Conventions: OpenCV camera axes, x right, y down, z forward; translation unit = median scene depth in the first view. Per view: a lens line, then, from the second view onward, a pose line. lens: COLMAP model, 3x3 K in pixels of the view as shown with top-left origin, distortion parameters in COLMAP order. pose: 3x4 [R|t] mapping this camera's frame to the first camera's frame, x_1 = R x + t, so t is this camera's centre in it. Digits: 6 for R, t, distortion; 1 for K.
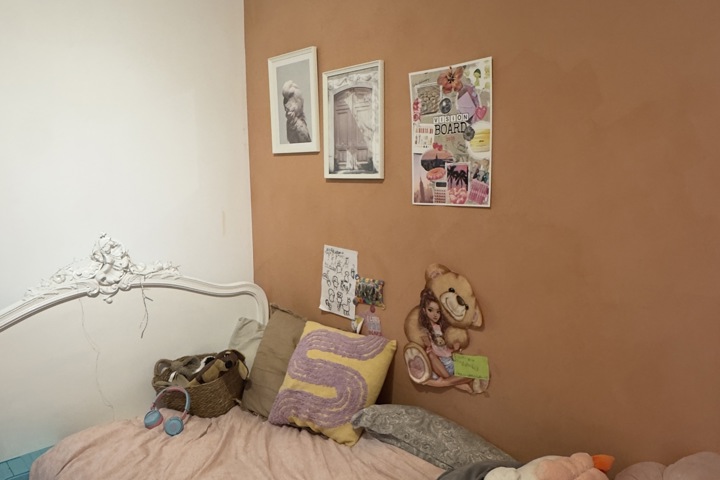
lens RADIAL K [[511.8, 0, 360.4], [0, 511.8, 239.9], [0, 0, 1]] dist [0.005519, -0.003919]
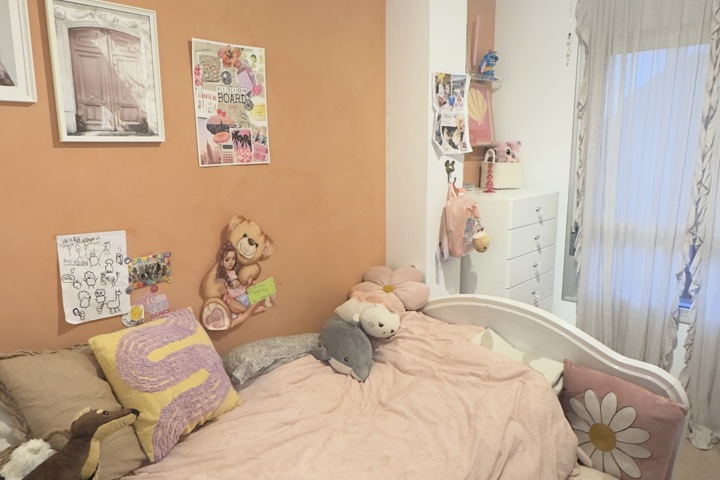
lens RADIAL K [[511.8, 0, 360.2], [0, 511.8, 238.9], [0, 0, 1]] dist [0.005519, -0.003919]
pose [[-0.059191, -0.170117, 0.983645, -0.962080], [0.140801, 0.974098, 0.176939, -0.064603], [-0.988267, 0.148971, -0.033705, 0.731022]]
